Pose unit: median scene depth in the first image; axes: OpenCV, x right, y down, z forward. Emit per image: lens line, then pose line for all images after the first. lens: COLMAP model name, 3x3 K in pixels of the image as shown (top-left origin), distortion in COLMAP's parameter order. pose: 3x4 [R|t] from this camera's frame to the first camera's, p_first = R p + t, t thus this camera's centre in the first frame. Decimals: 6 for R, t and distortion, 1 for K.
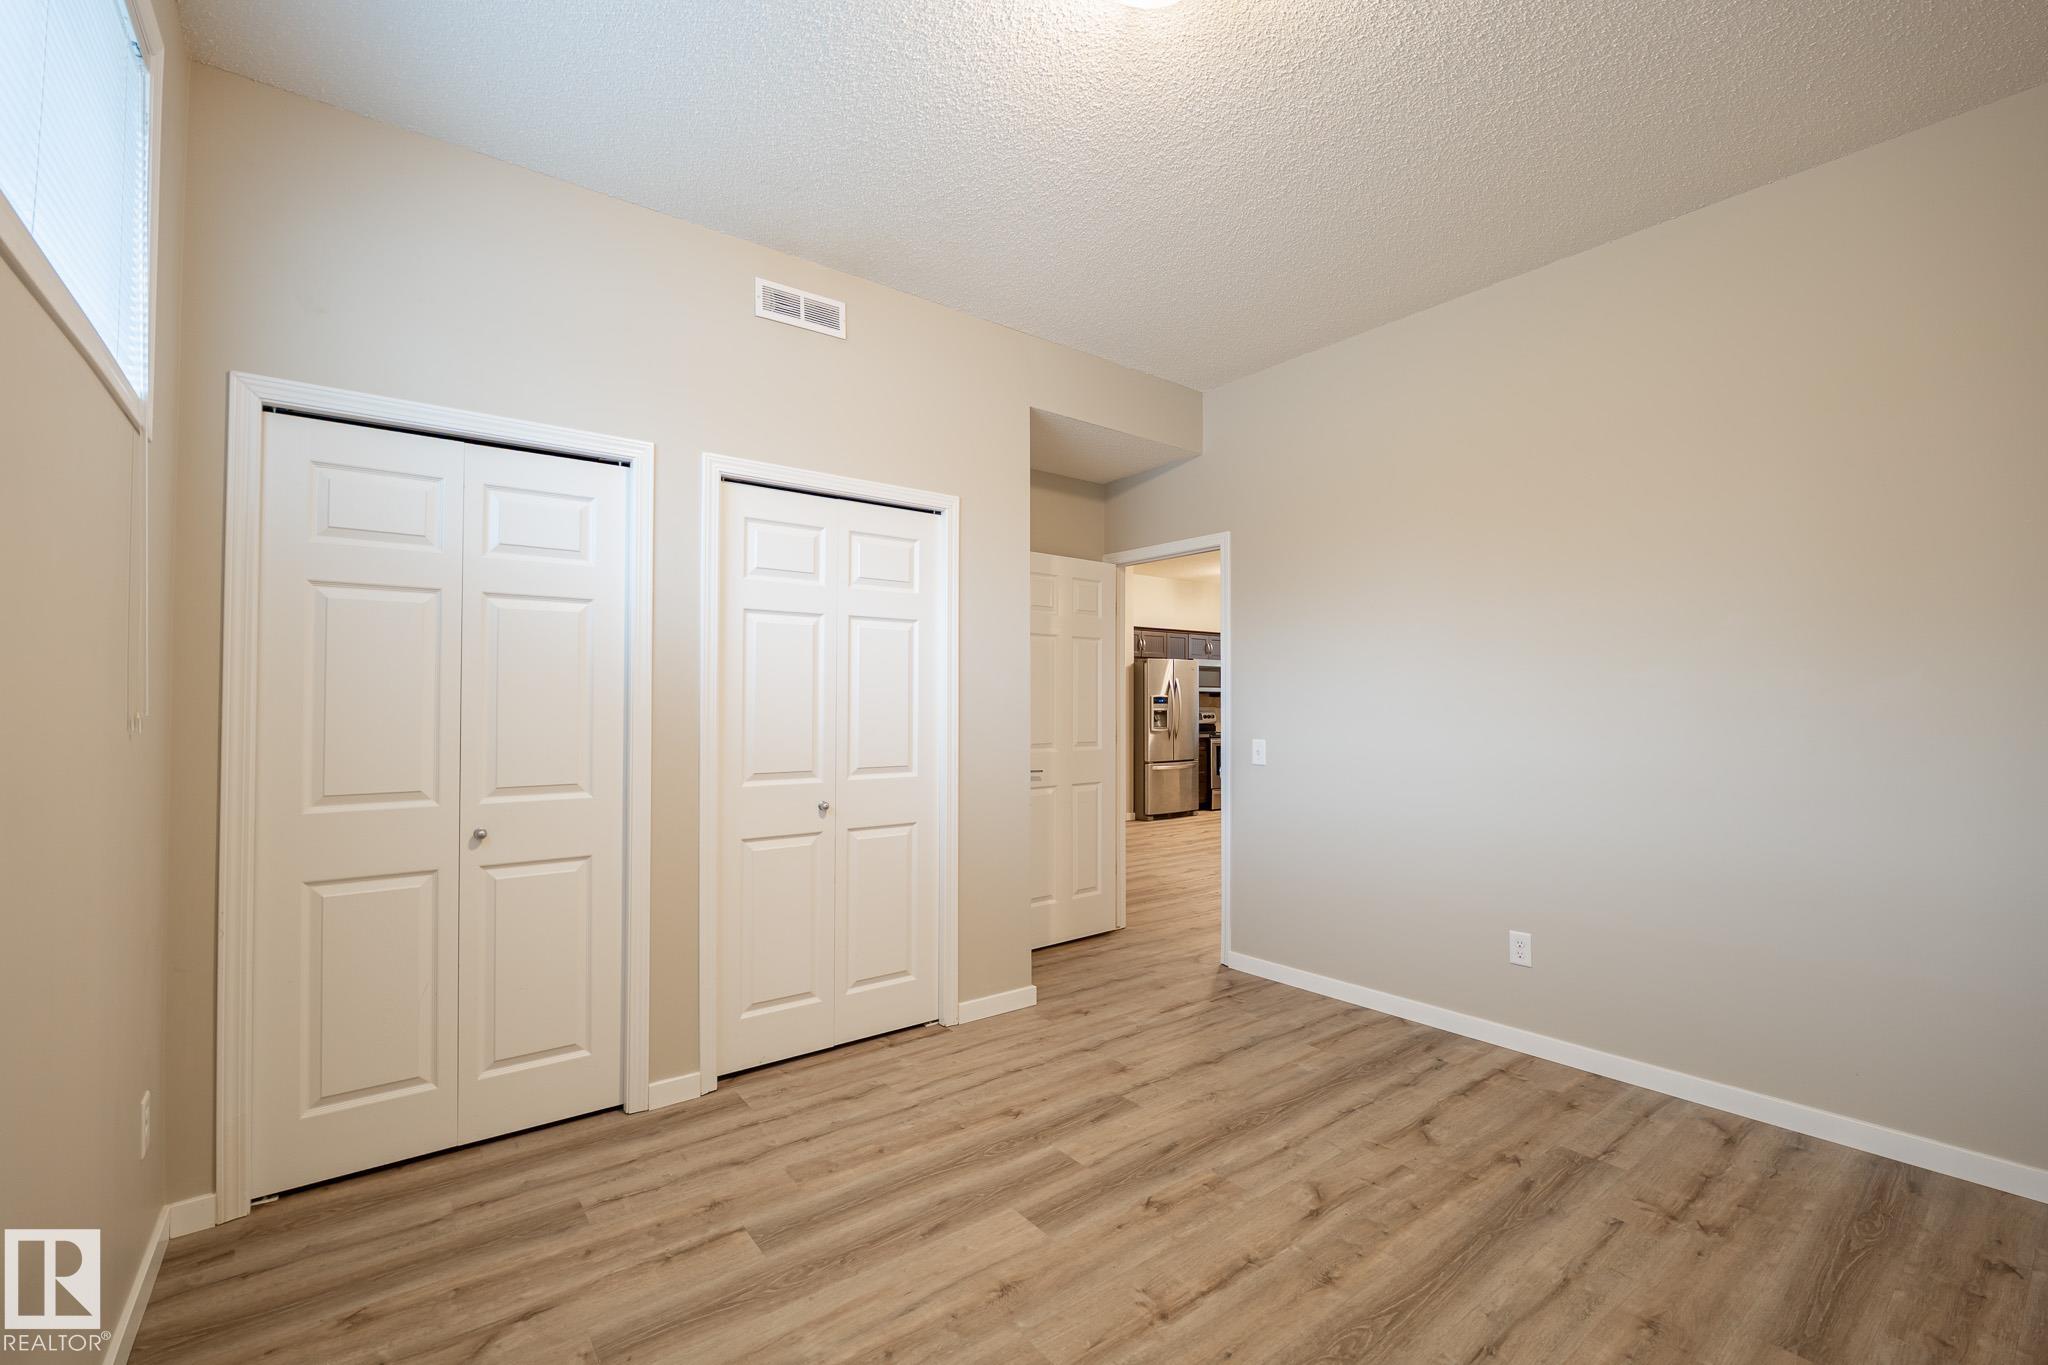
lens RADIAL K [[863.4, 0, 1019.1], [0, 863.4, 687.4], [0, 0, 1]] dist [-0.011256, 0.000290]
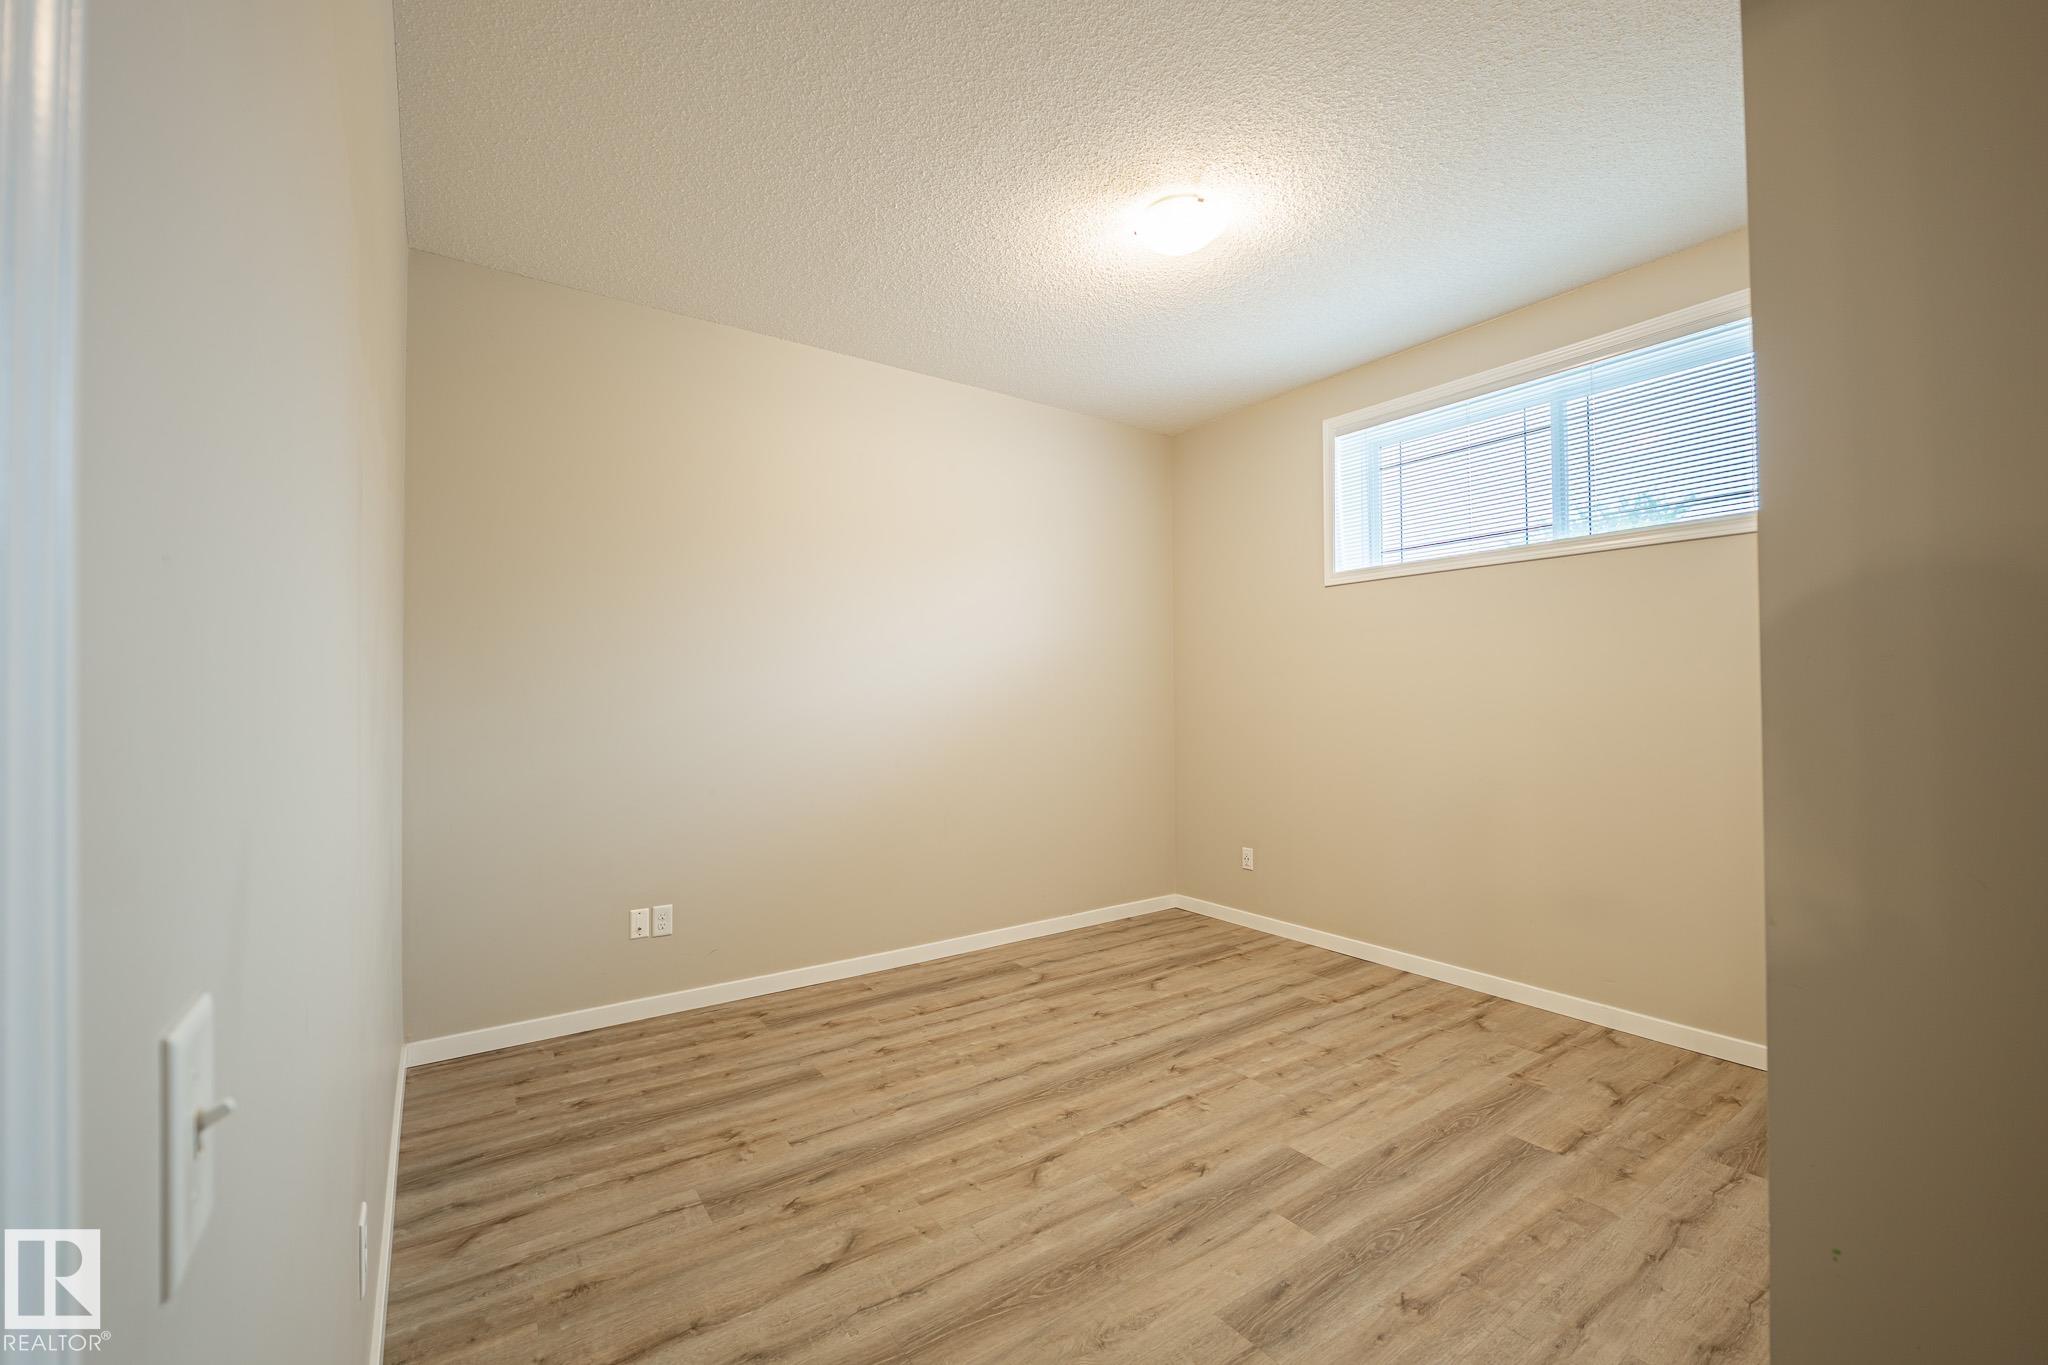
lens RADIAL K [[832.8, 0, 1023.3], [0, 832.8, 687.2], [0, 0, 1]] dist [-0.011295, 0.000680]
pose [[-0.999106, 0.008135, 0.041485, 0.284481], [0.006579, 0.999275, -0.037512, 0.041839], [-0.041760, -0.037205, -0.998435, 1.803777]]
